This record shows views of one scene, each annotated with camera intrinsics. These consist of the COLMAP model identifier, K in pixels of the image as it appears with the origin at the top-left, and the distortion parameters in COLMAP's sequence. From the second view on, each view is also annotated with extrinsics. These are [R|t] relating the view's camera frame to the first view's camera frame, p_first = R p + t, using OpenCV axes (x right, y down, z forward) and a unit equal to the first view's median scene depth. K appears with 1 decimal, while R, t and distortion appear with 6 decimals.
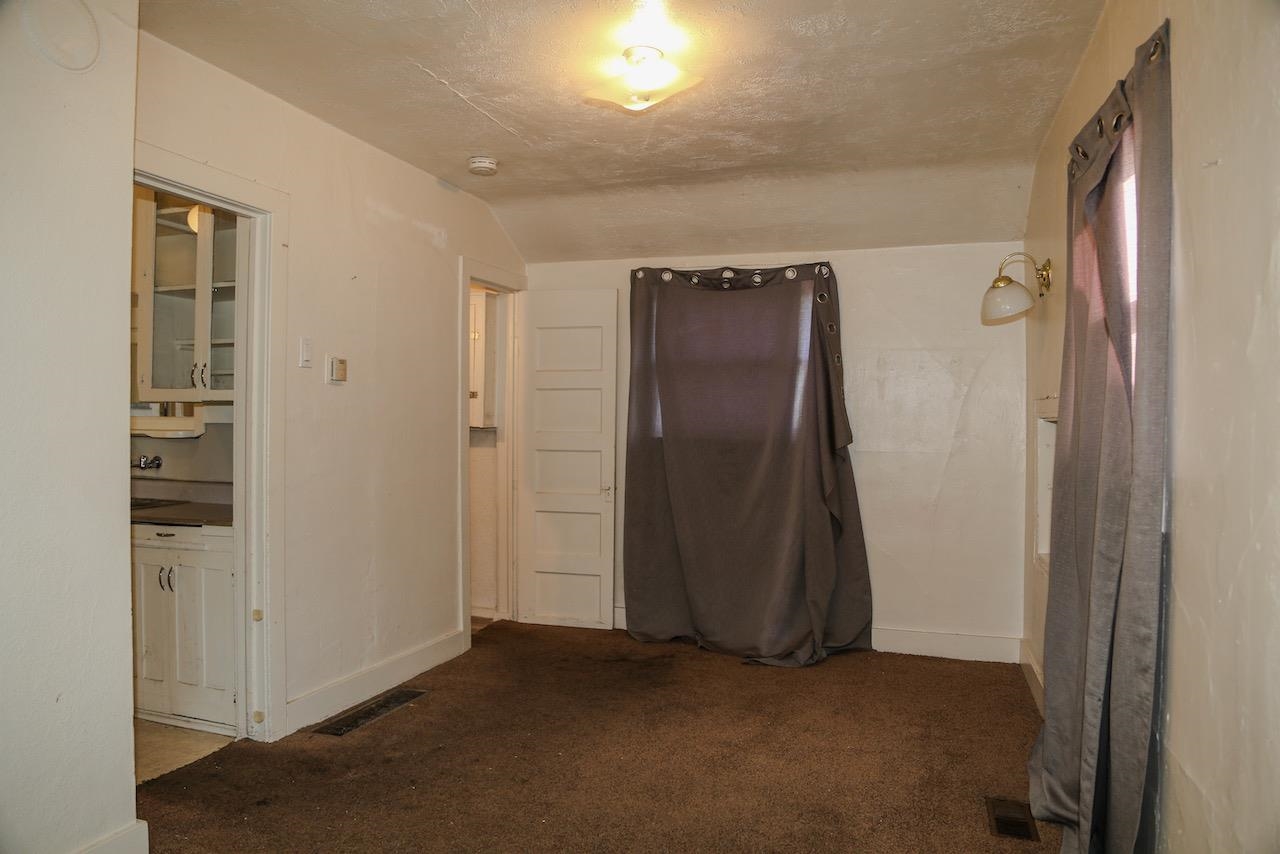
lens RADIAL K [[871.2, 0, 632.2], [0, 871.2, 425.0], [0, 0, 1]] dist [-0.097807, 0.027269]
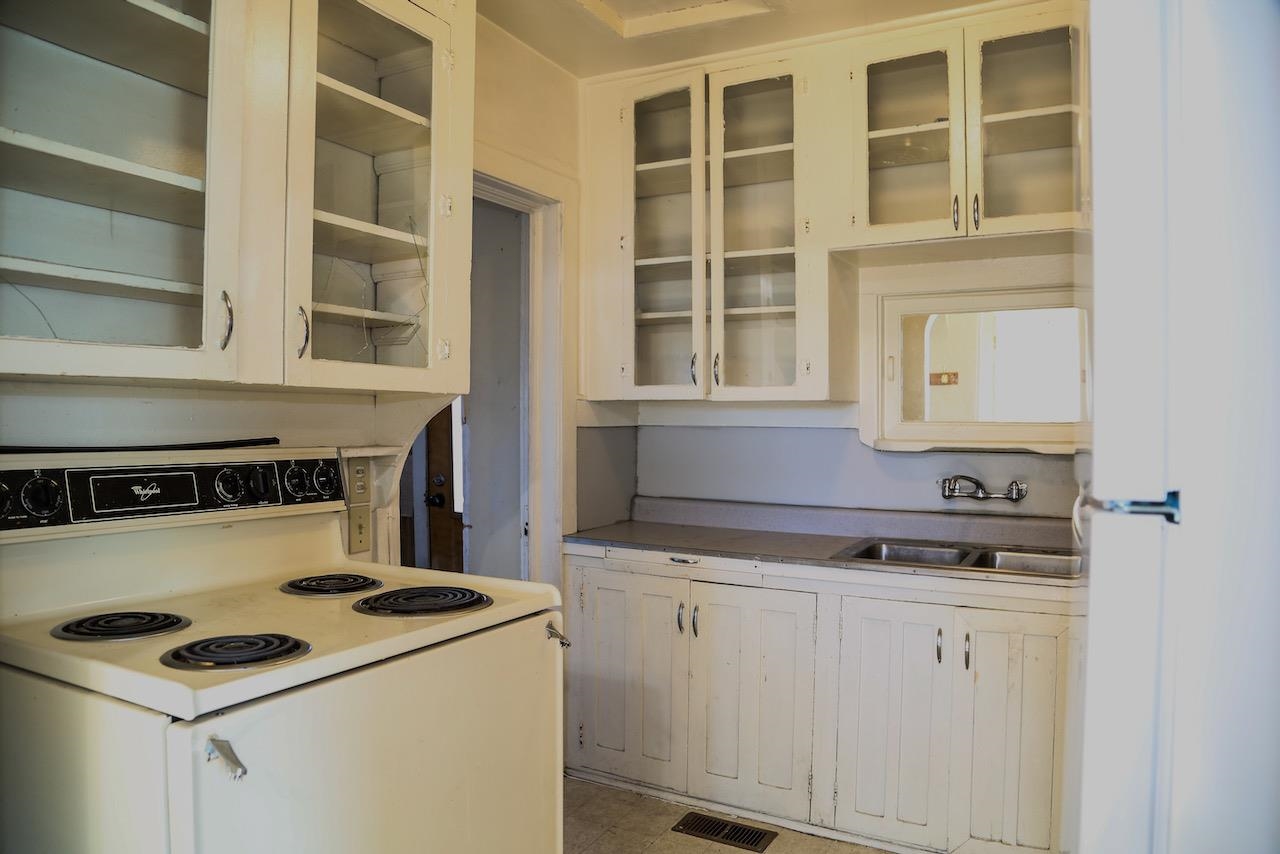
lens RADIAL K [[871.2, 0, 646.6], [0, 871.2, 420.3], [0, 0, 1]] dist [-0.097807, 0.027269]
pose [[0.988169, -0.006701, -0.153222, -0.635546], [0.006581, 0.999978, -0.001284, -0.011634], [0.153227, 0.000261, 0.988191, 0.231254]]
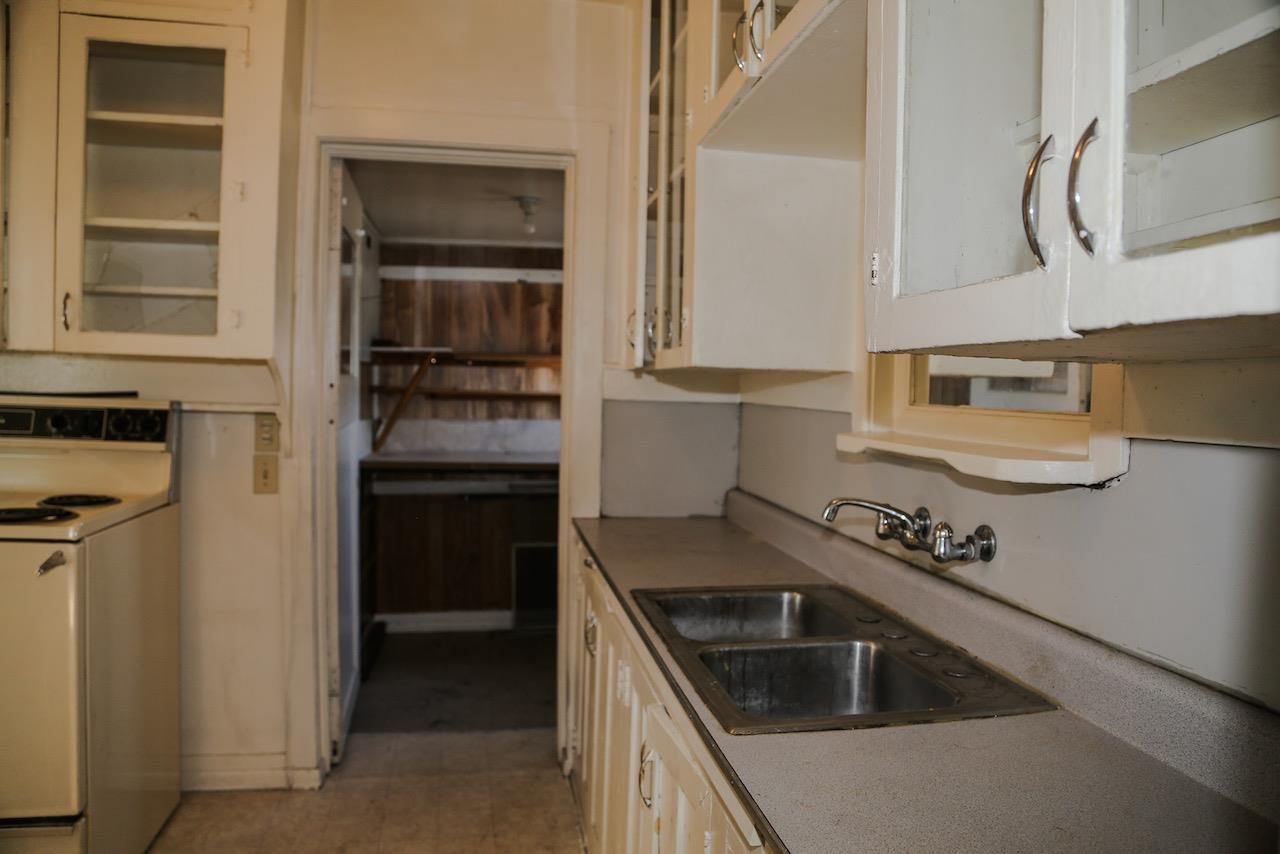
lens RADIAL K [[871.2, 0, 646.1], [0, 871.2, 434.3], [0, 0, 1]] dist [-0.097807, 0.027269]
pose [[0.495564, 0.042049, -0.867553, -0.279722], [-0.026798, 0.999092, 0.033117, -0.004804], [0.868158, 0.006837, 0.496241, 0.594409]]
